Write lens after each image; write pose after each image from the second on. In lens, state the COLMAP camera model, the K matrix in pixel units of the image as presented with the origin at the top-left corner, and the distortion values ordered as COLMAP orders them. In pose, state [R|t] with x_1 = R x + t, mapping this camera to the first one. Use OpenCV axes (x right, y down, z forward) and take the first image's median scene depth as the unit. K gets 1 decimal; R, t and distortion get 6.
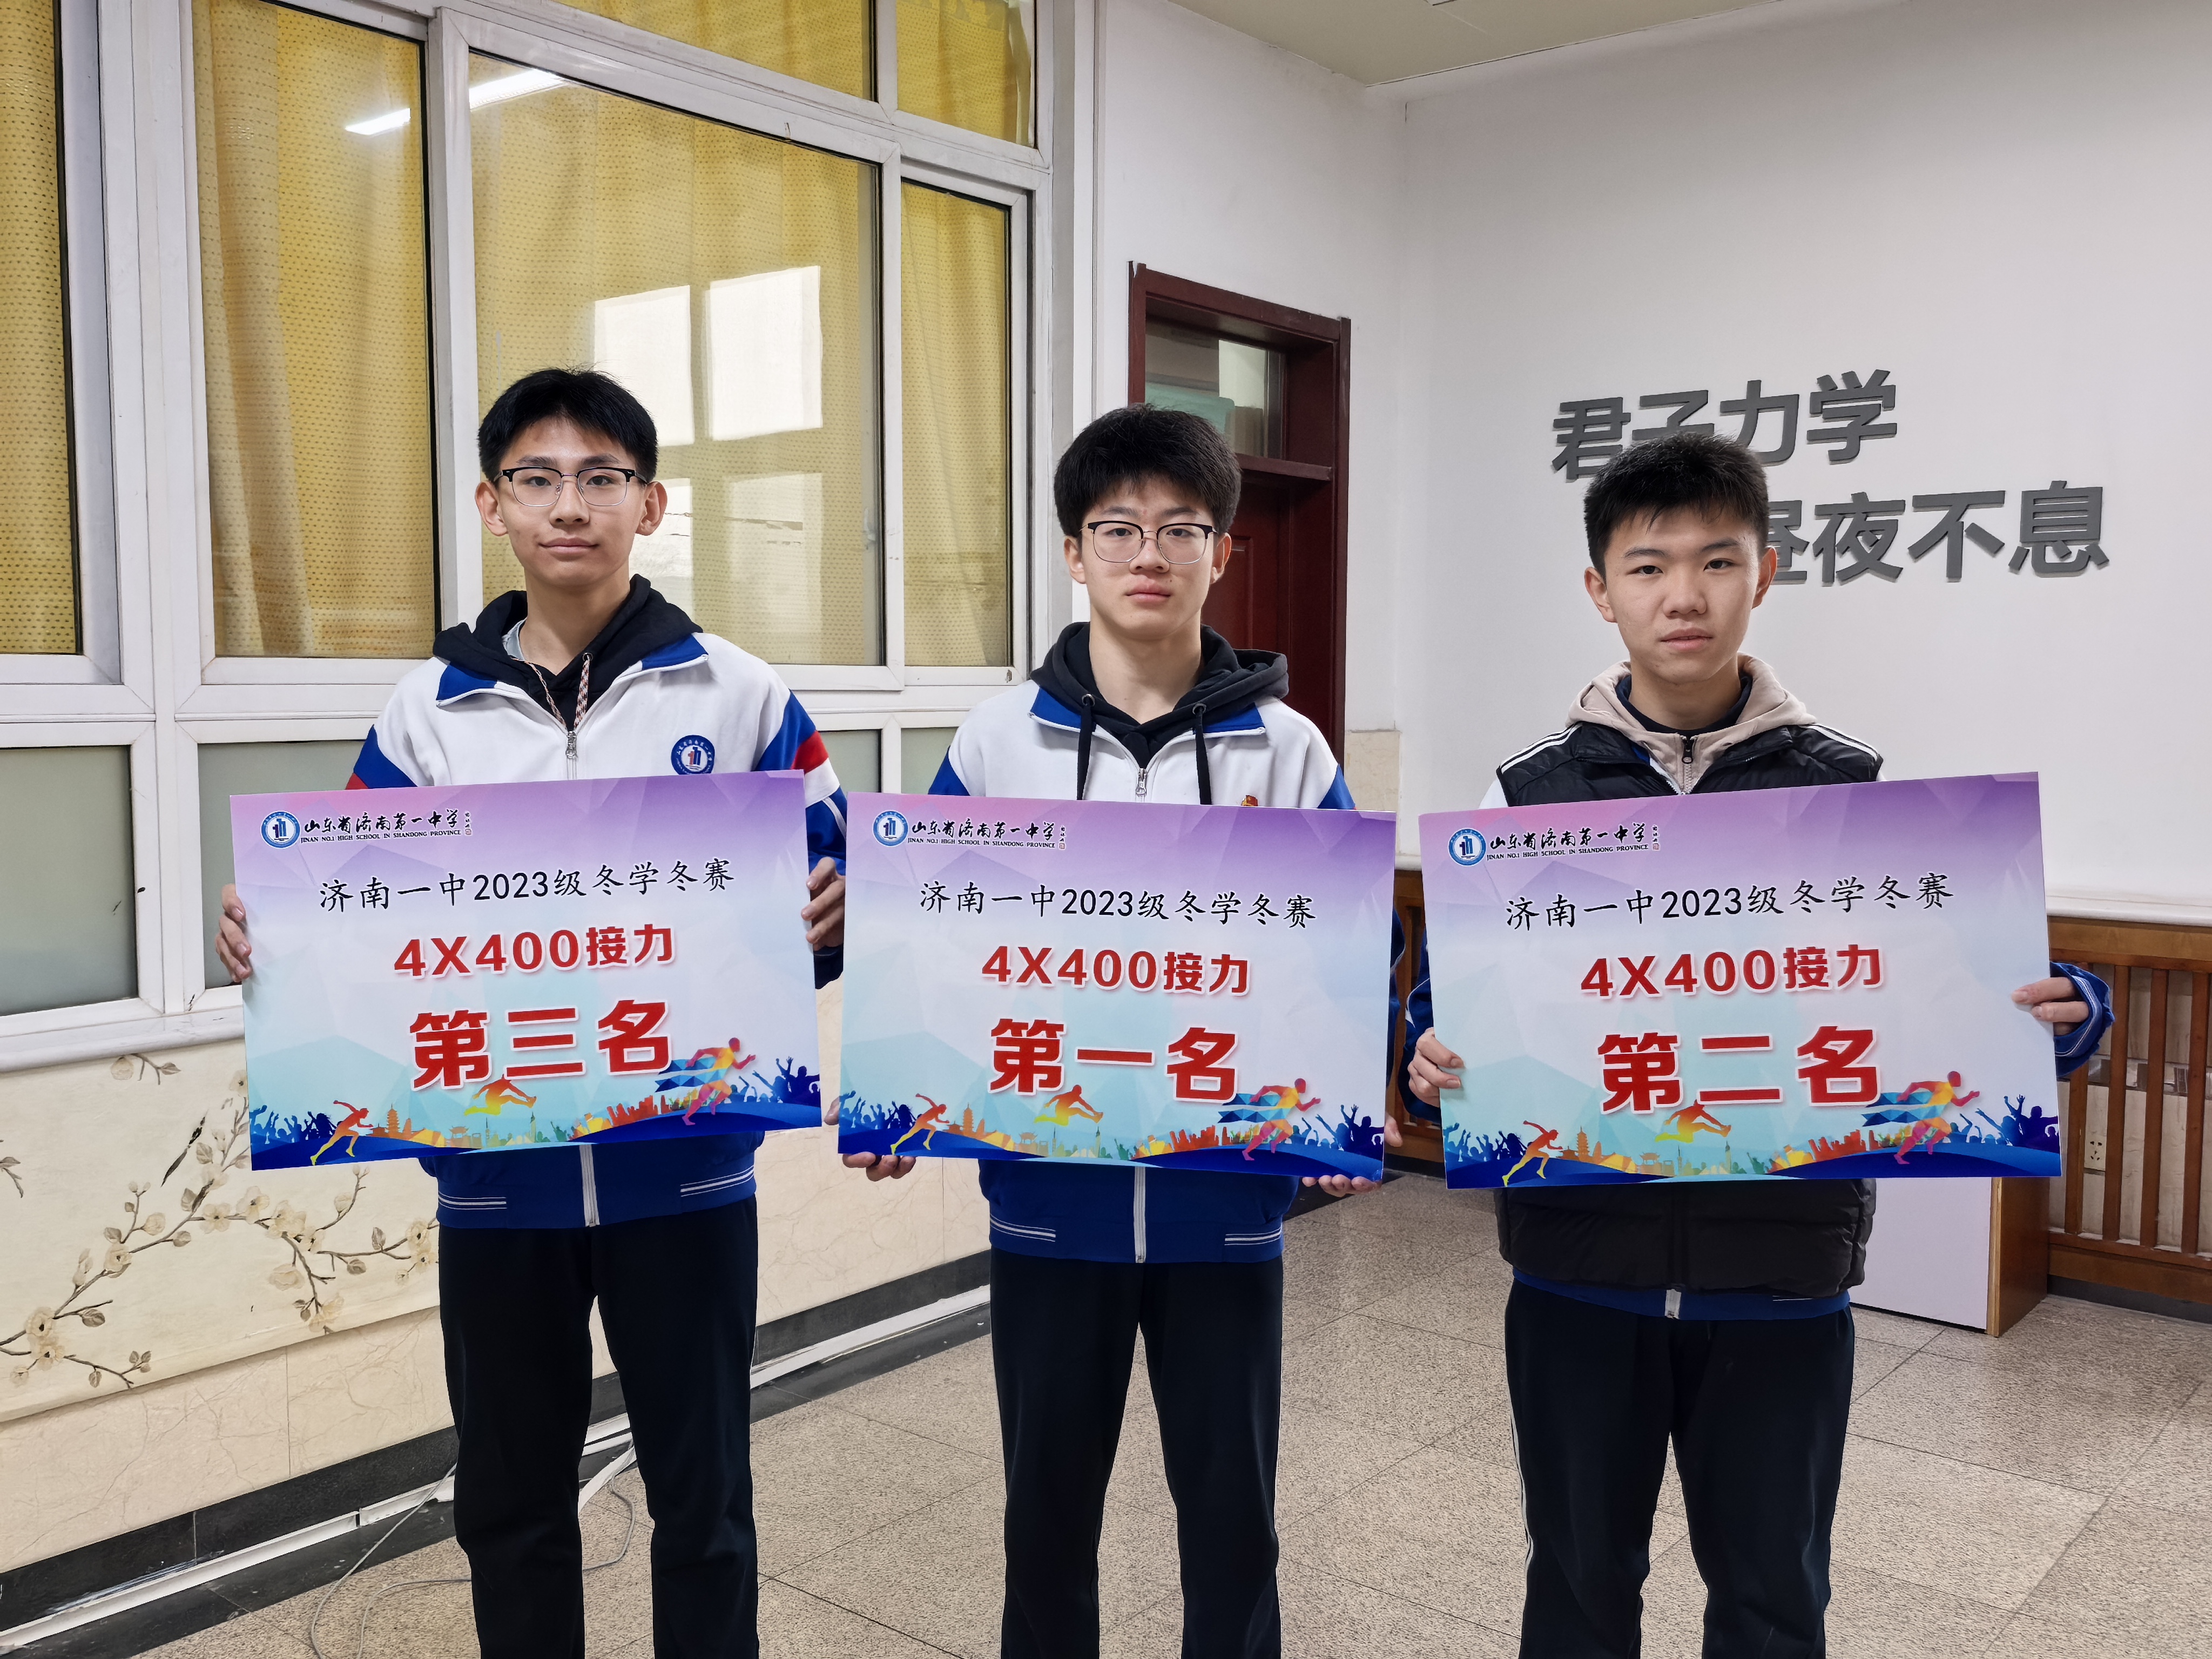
lens RADIAL K [[2013.8, 0, 1105.0], [0, 2013.8, 828.4], [0, 0, 1]] dist [0.019290, 0.000000]
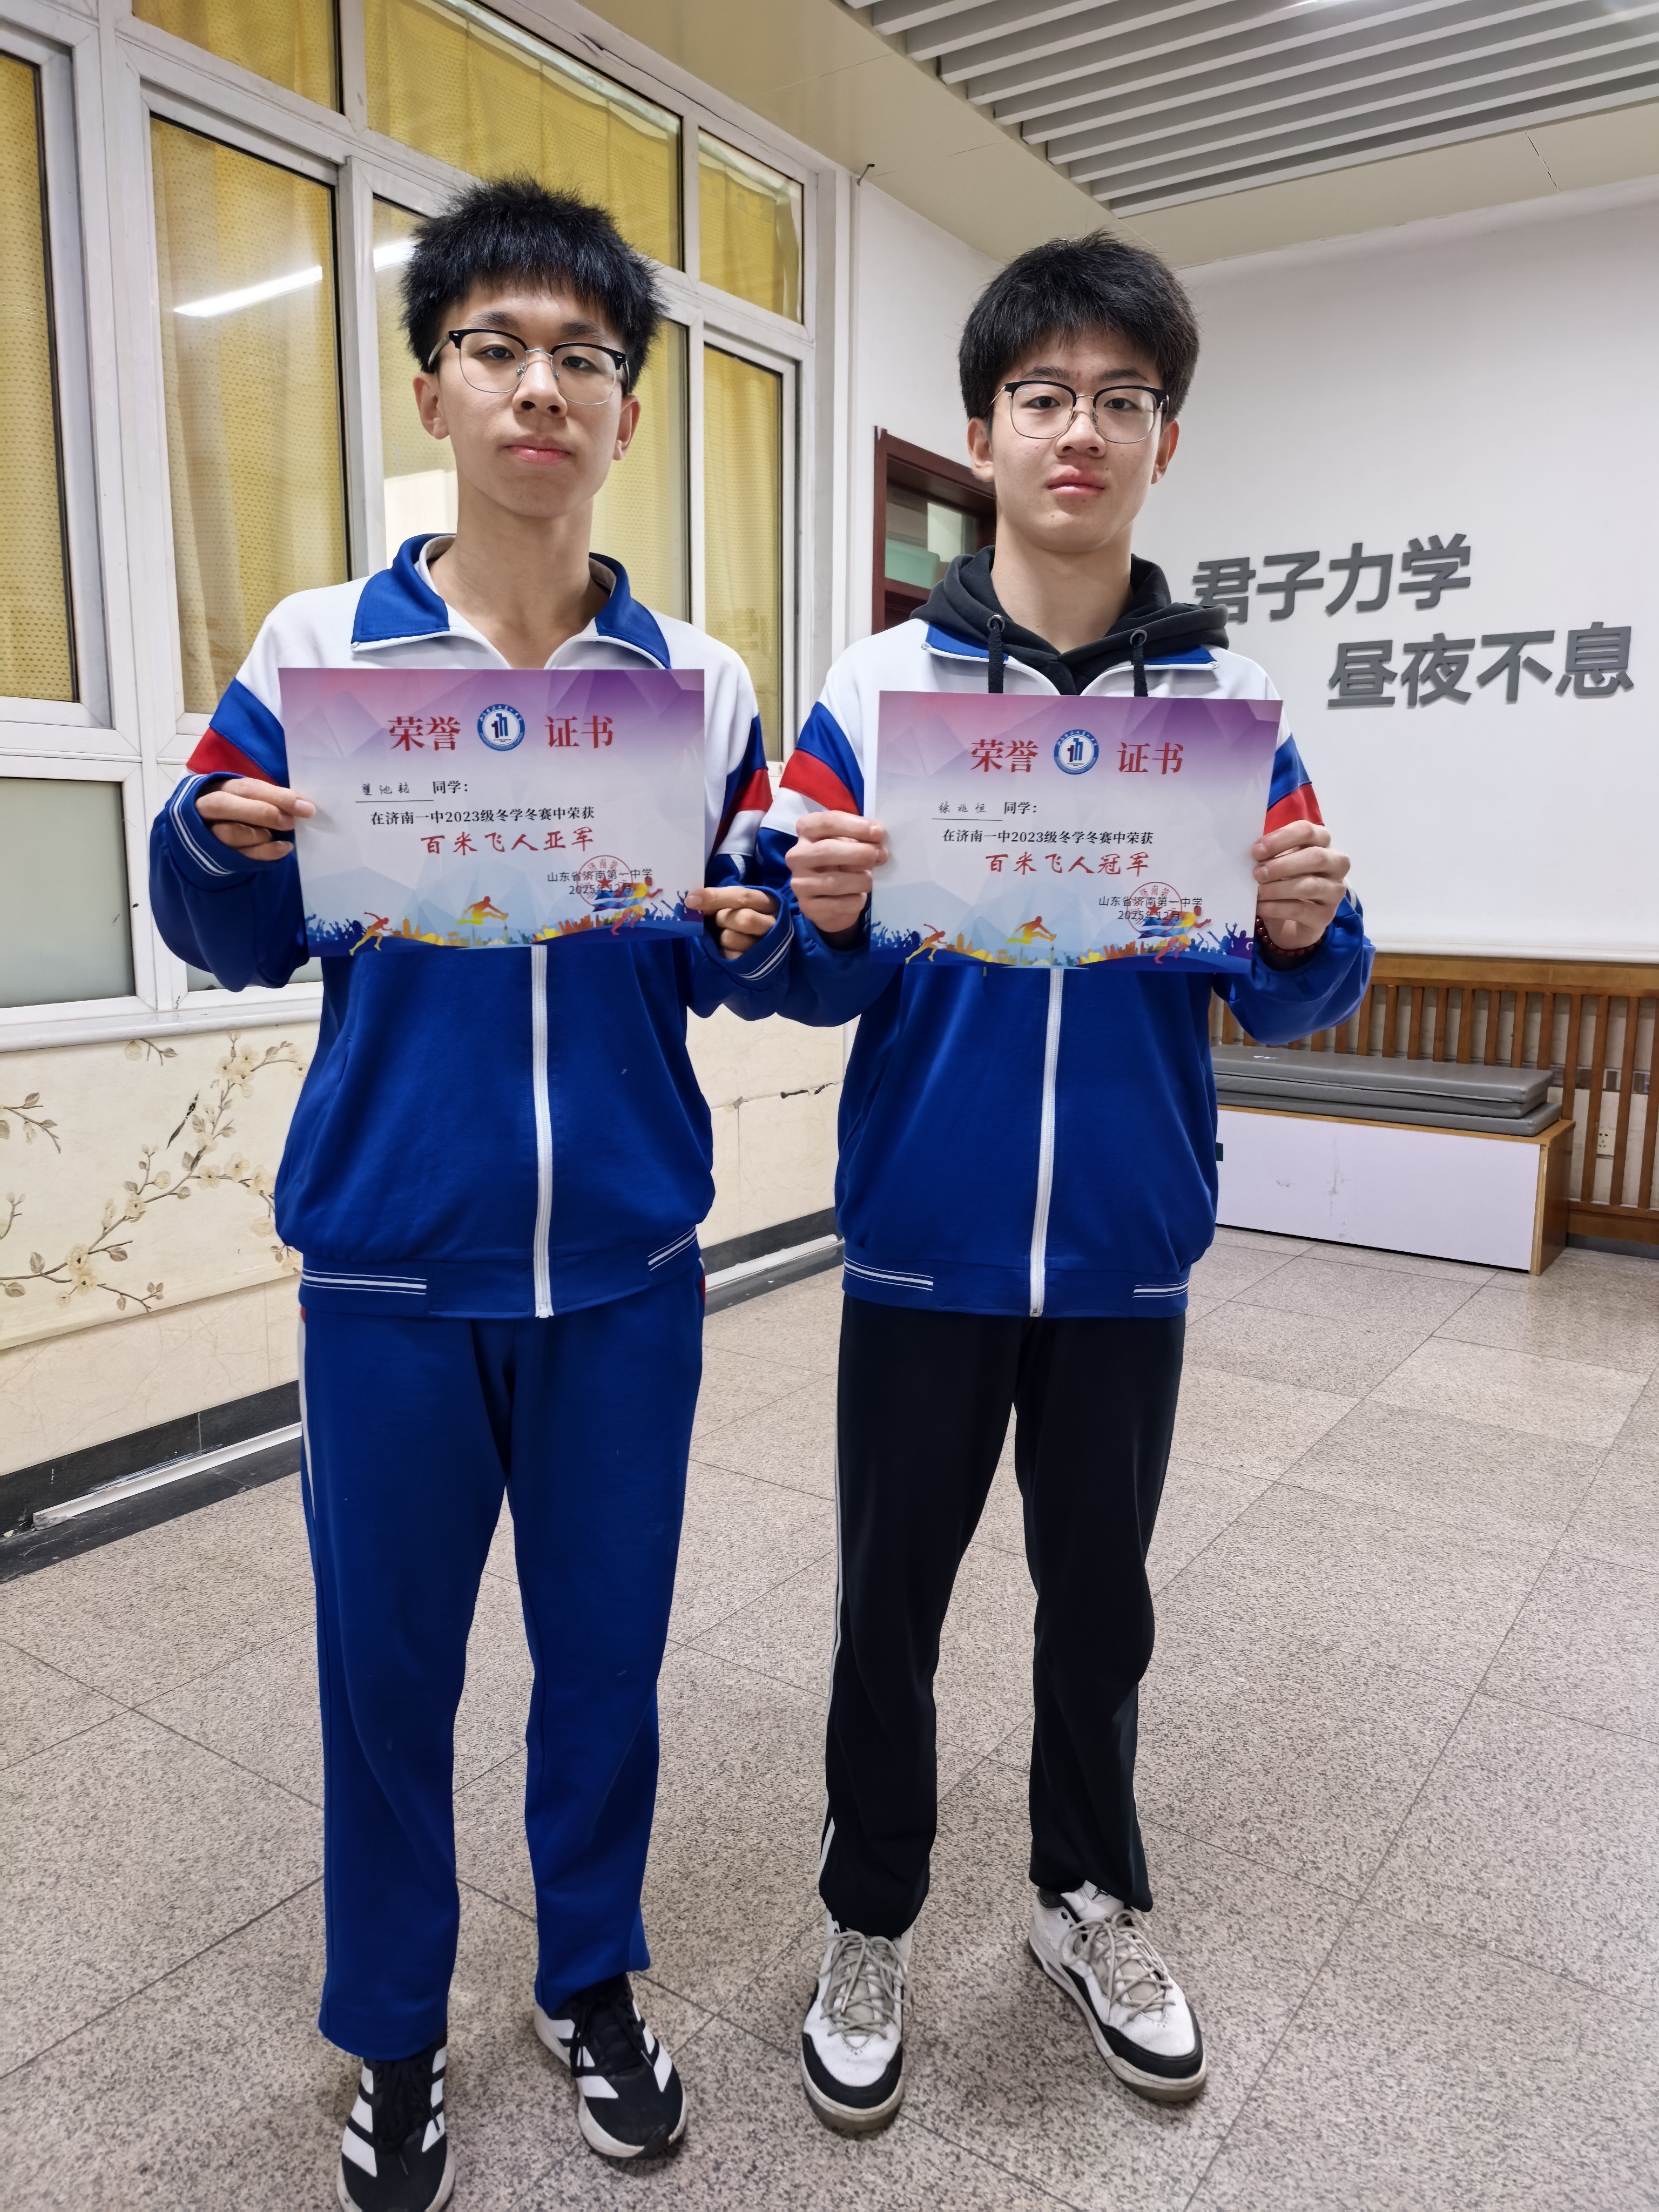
lens RADIAL K [[1583.1, 0, 843.6], [0, 1583.1, 1102.2], [0, 0, 1]] dist [0.032748, -0.047013]
pose [[0.996208, -0.008840, 0.086552, -0.102986], [0.001468, 0.996391, 0.084871, 0.048962], [-0.086990, -0.084422, 0.992626, 0.014142]]
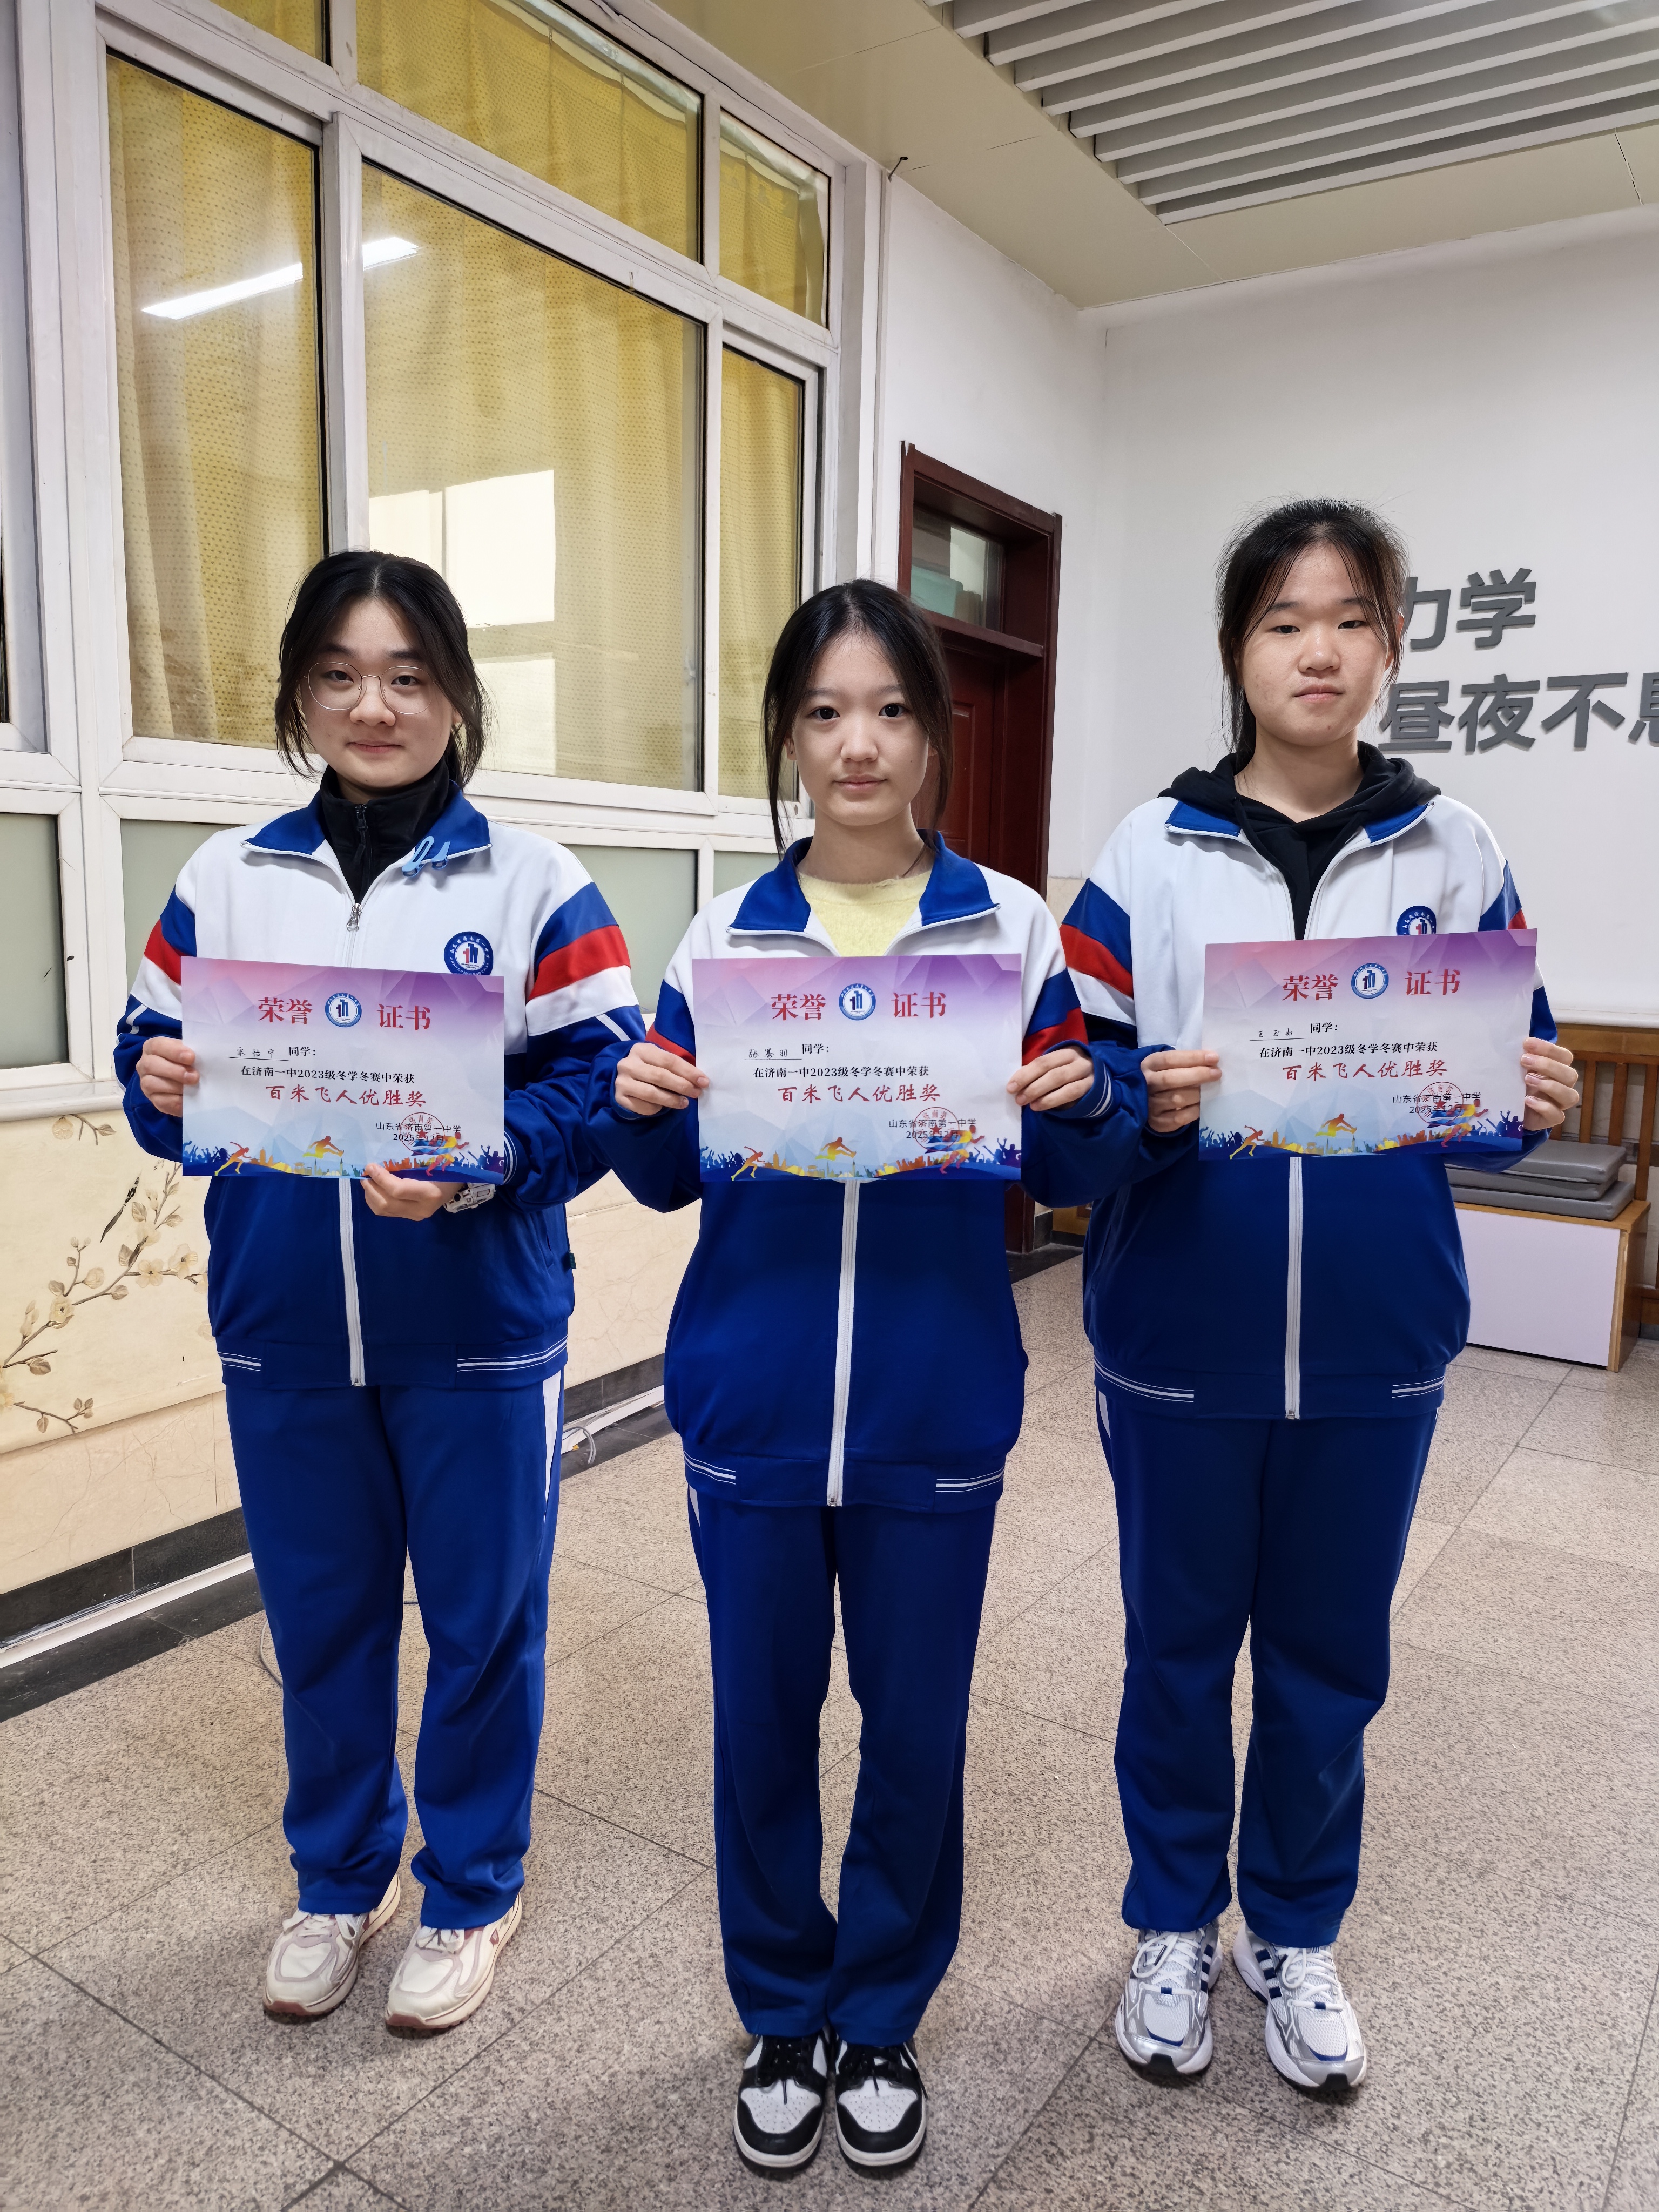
lens RADIAL K [[1583.1, 0, 837.6], [0, 1583.1, 1105.2], [0, 0, 1]] dist [0.032748, -0.047013]
pose [[0.994753, 0.004771, 0.102191, -0.123785], [-0.011318, 0.997913, 0.063576, 0.035889], [-0.101674, -0.064399, 0.992731, 0.109796]]
